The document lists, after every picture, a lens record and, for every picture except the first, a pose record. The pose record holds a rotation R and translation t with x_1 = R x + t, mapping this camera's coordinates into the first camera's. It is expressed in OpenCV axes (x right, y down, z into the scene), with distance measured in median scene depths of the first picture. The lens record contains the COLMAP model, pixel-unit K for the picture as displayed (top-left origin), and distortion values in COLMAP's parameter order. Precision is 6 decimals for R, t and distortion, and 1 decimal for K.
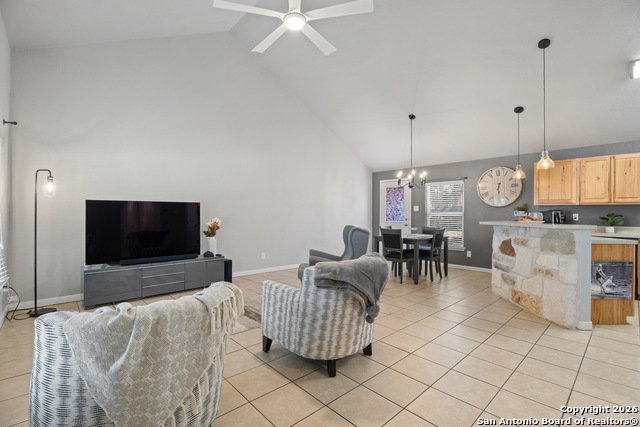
lens RADIAL K [[293.8, 0, 316.1], [0, 293.8, 212.7], [0, 0, 1]] dist [-0.001497, -0.000277]
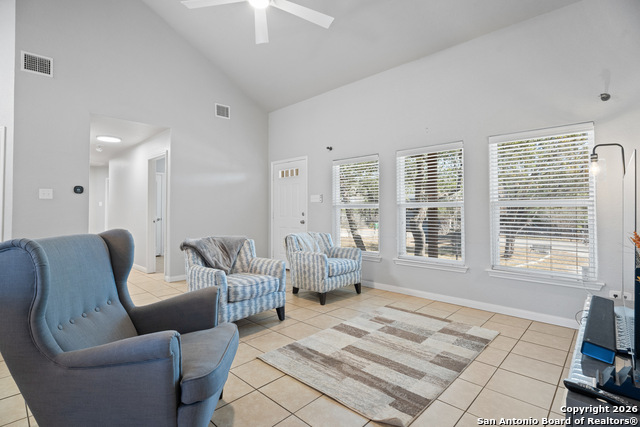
lens RADIAL K [[312.1, 0, 313.8], [0, 312.1, 205.0], [0, 0, 1]] dist [-0.004206, -0.000510]
pose [[-0.998119, -0.005818, -0.061028, -0.116839], [-0.004326, 0.999689, -0.024542, 0.017945], [0.061152, -0.024232, -0.997834, 1.212458]]
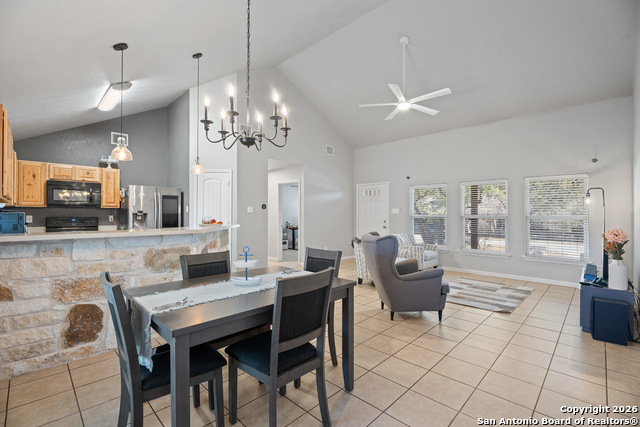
lens RADIAL K [[293.8, 0, 316.1], [0, 293.8, 212.7], [0, 0, 1]] dist [-0.001497, -0.000277]
pose [[-0.998333, -0.009137, -0.056990, 0.322305], [-0.008501, 0.999899, -0.011398, -0.002949], [0.057089, -0.010895, -0.998310, 1.626508]]
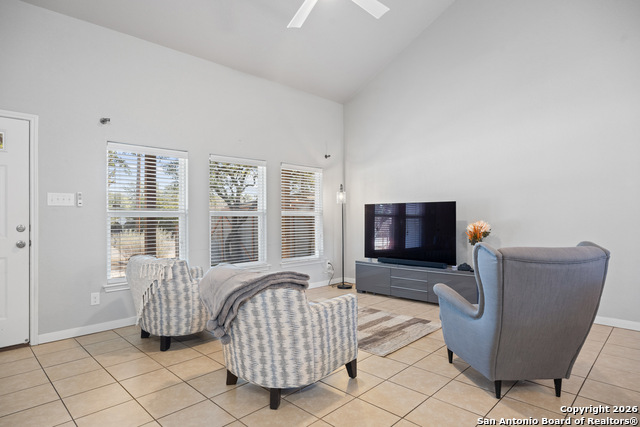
lens RADIAL K [[360.3, 0, 320.0], [0, 360.3, 213.5], [0, 0, 1]] dist [-0.000867, 0.000586]
pose [[0.059646, -0.007086, -0.998194, 0.565796], [0.005599, 0.999961, -0.006764, 0.002763], [0.998204, -0.005186, 0.059683, 0.556060]]
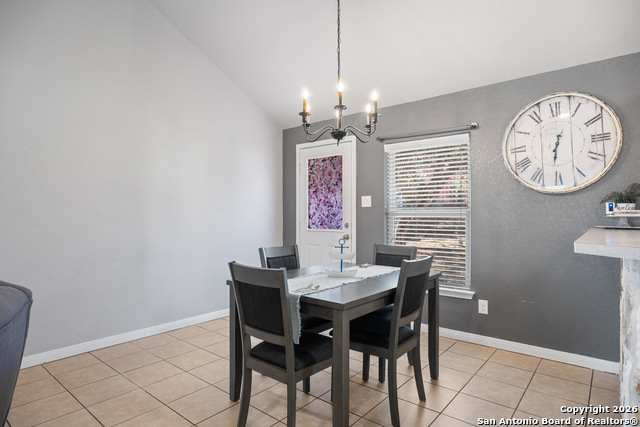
lens RADIAL K [[356.7, 0, 317.3], [0, 356.7, 214.2], [0, 0, 1]] dist [0.001900, 0.000162]
pose [[0.990675, -0.010056, 0.135876, 0.287778], [0.009480, 0.999943, 0.004884, 0.002677], [-0.135917, -0.003550, 0.990714, 0.699564]]
